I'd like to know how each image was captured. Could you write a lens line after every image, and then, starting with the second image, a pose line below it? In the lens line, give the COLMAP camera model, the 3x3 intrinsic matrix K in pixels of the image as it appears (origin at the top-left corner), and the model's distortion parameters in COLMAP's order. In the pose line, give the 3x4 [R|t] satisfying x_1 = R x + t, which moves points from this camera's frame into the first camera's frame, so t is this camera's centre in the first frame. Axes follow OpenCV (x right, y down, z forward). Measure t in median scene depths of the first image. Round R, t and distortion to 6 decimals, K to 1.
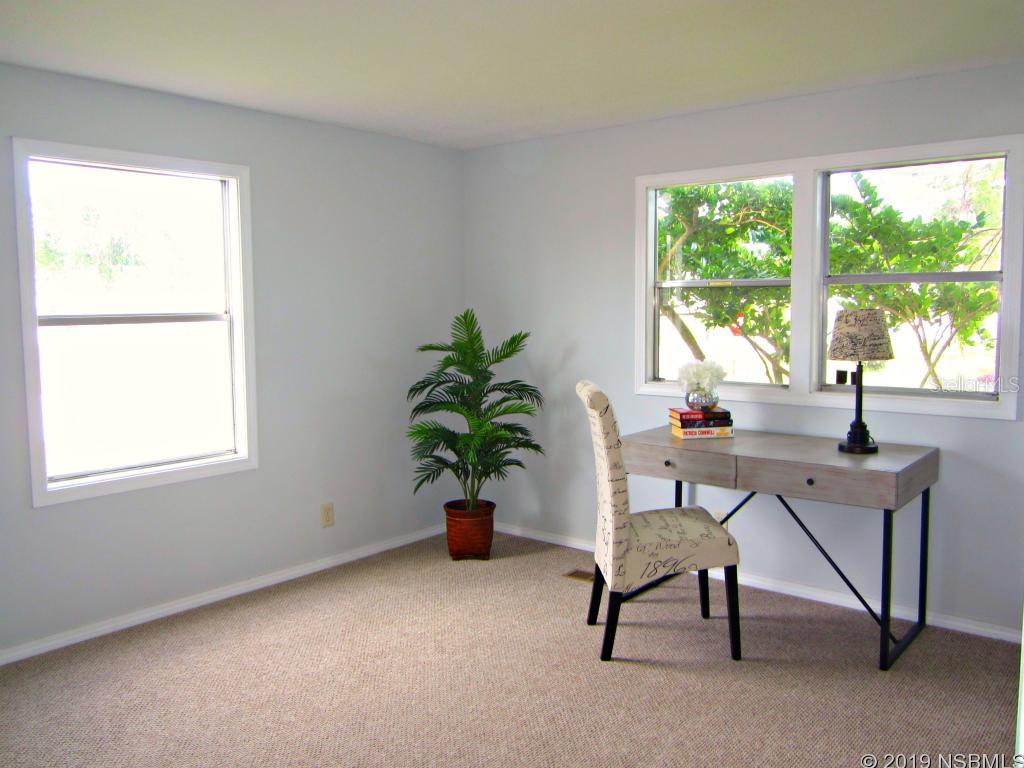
lens RADIAL K [[839.6, 0, 512.0], [0, 839.6, 384.0], [0, 0, 1]] dist [-0.047125, 0.010155]
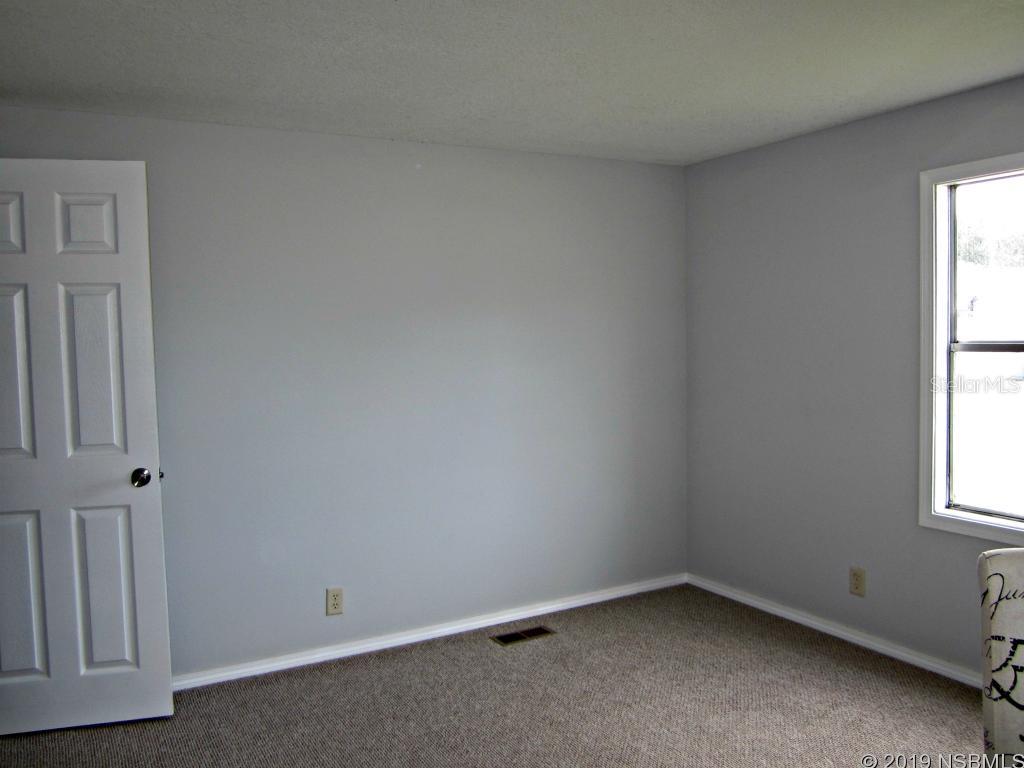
lens RADIAL K [[839.6, 0, 512.0], [0, 839.6, 384.0], [0, 0, 1]] dist [-0.047125, 0.010155]
pose [[-0.362259, 0.077619, -0.928840, 0.564732], [-0.054991, 0.993011, 0.104429, -0.108310], [0.930454, 0.088908, -0.355459, 0.877203]]
